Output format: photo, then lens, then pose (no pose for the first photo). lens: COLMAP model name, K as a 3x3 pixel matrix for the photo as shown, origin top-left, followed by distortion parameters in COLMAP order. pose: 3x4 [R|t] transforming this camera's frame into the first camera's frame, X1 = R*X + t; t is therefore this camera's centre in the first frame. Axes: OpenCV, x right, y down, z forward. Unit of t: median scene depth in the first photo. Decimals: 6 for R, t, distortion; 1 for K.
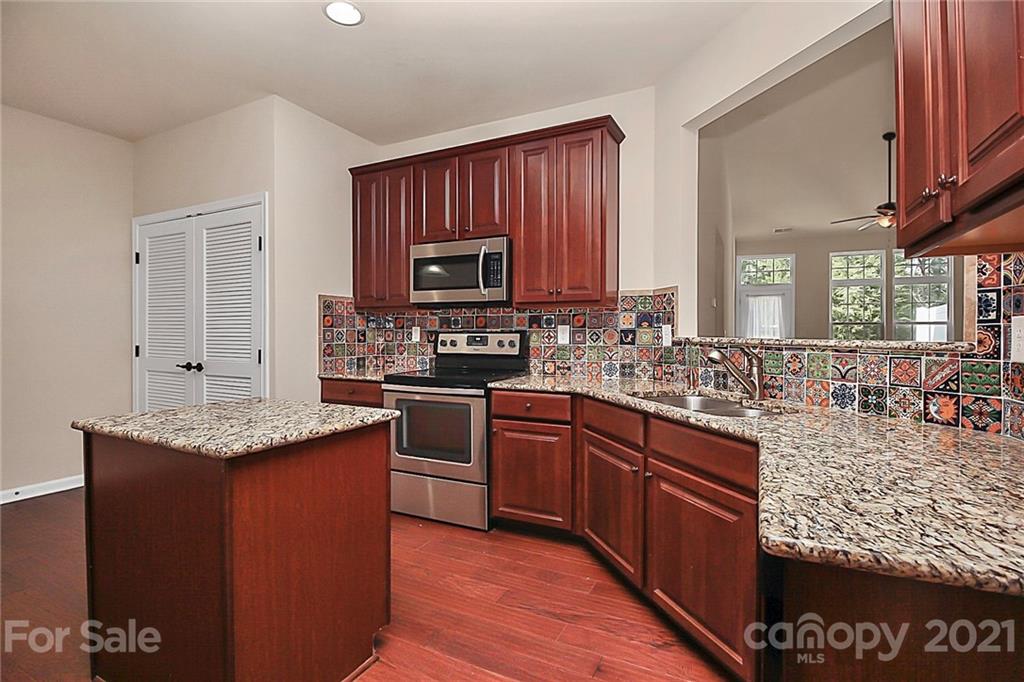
lens RADIAL K [[486.3, 0, 499.0], [0, 486.3, 351.1], [0, 0, 1]] dist [-0.007953, -0.005994]
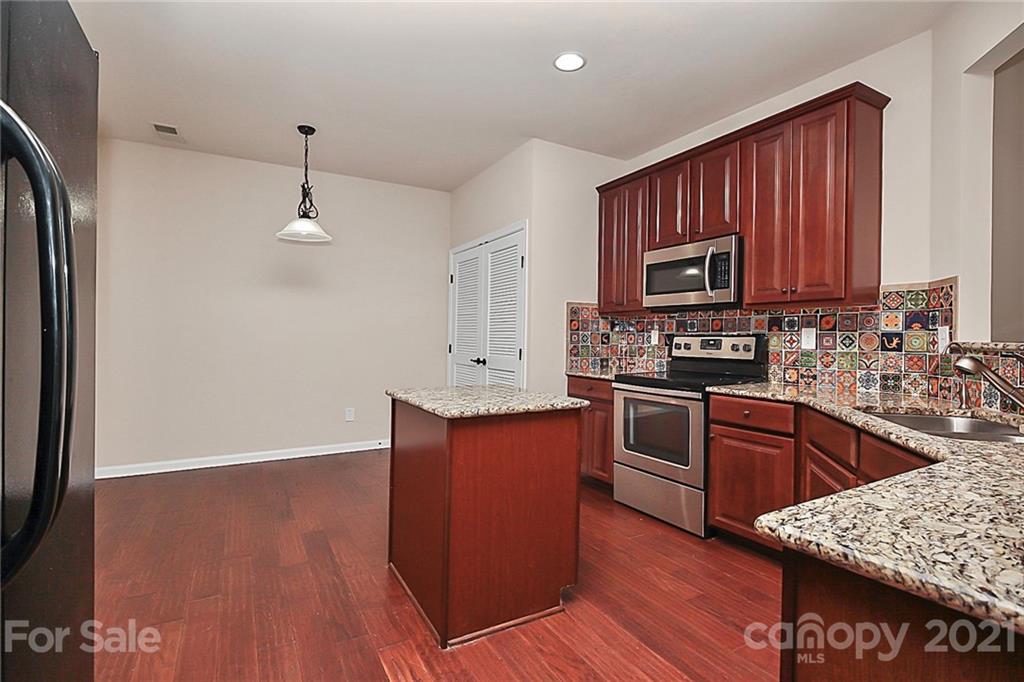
lens RADIAL K [[486.3, 0, 497.7], [0, 486.3, 357.1], [0, 0, 1]] dist [-0.007953, -0.005994]
pose [[0.826393, 0.031215, -0.562228, 0.172997], [-0.031980, 0.999452, 0.008483, 0.011073], [0.562185, 0.010970, 0.826939, -0.047804]]
